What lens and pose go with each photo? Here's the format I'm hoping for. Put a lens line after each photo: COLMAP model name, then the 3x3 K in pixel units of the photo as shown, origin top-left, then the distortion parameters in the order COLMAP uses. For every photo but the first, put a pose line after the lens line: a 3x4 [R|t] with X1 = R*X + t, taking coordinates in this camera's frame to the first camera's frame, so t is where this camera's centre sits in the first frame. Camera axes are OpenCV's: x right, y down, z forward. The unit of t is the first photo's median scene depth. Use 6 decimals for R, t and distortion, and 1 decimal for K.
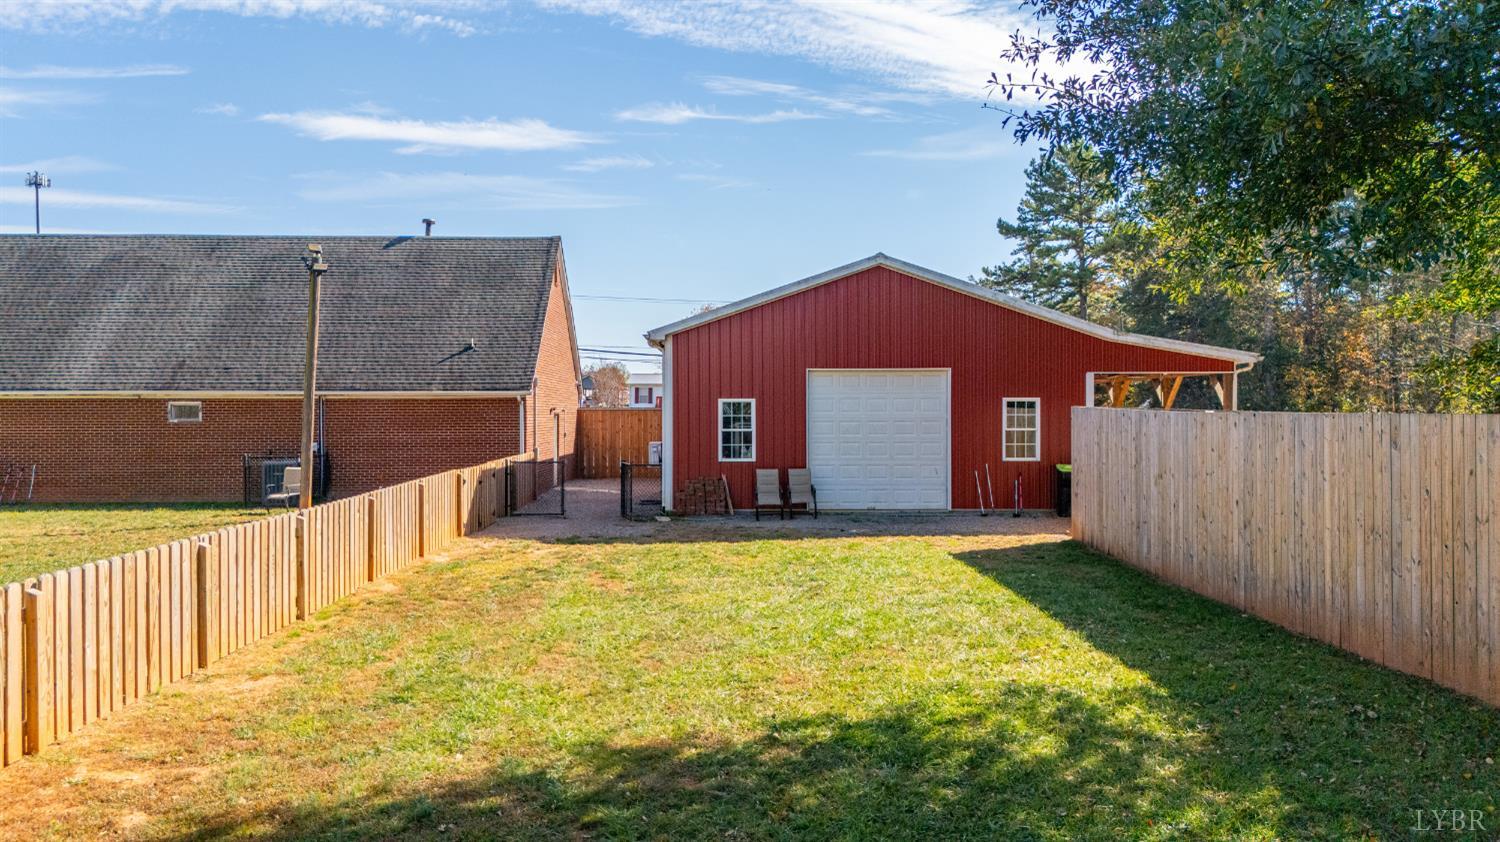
lens RADIAL K [[1119.1, 0, 746.2], [0, 1119.1, 417.4], [0, 0, 1]] dist [0.062377, -0.058984]
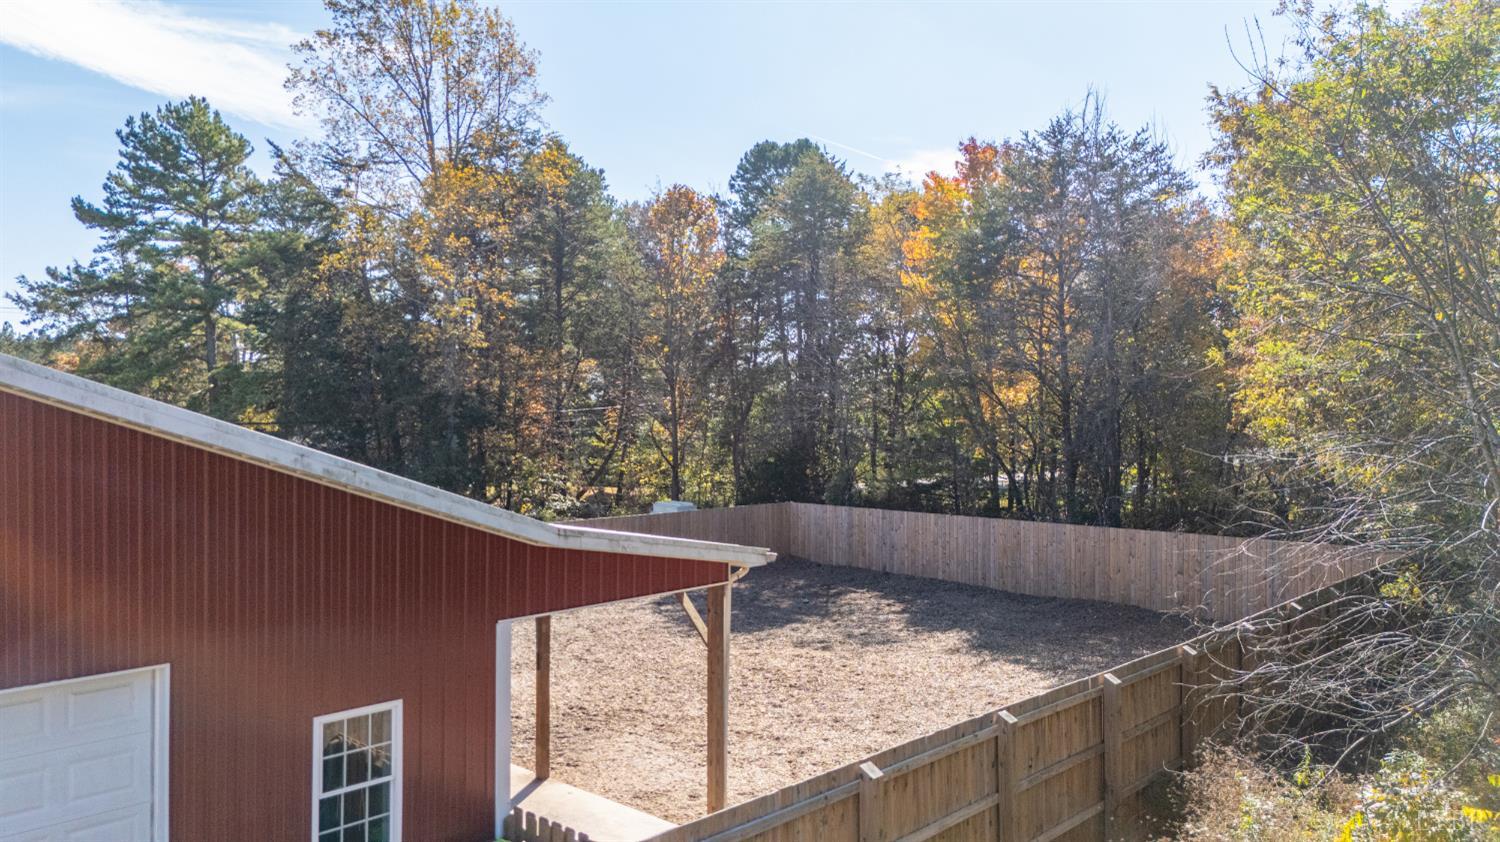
lens RADIAL K [[1119.1, 0, 746.2], [0, 1119.1, 417.4], [0, 0, 1]] dist [0.062377, -0.058984]
pose [[0.698929, 0.001148, 0.715190, 0.022465], [-0.002073, 0.999998, 0.000420, -0.047611], [-0.715188, -0.001776, 0.698930, 0.248465]]
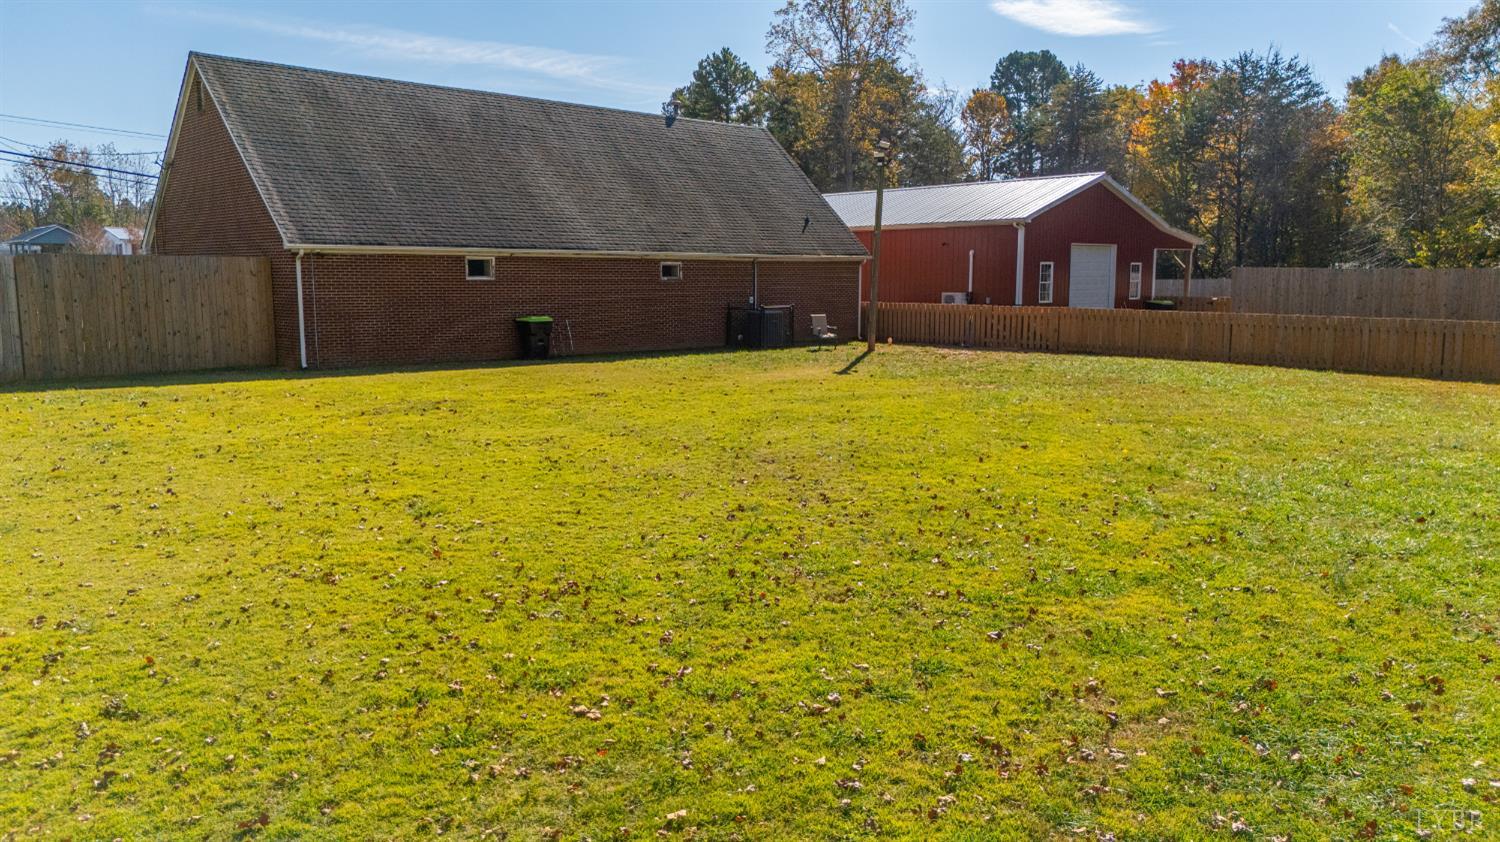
lens RADIAL K [[1099.2, 0, 750.5], [0, 1099.2, 417.8], [0, 0, 1]] dist [0.071774, -0.056210]
pose [[0.740932, -0.083453, 0.666374, -0.523797], [-0.000697, 0.992153, 0.125027, 0.001457], [-0.671579, -0.093102, 0.735060, 0.054477]]
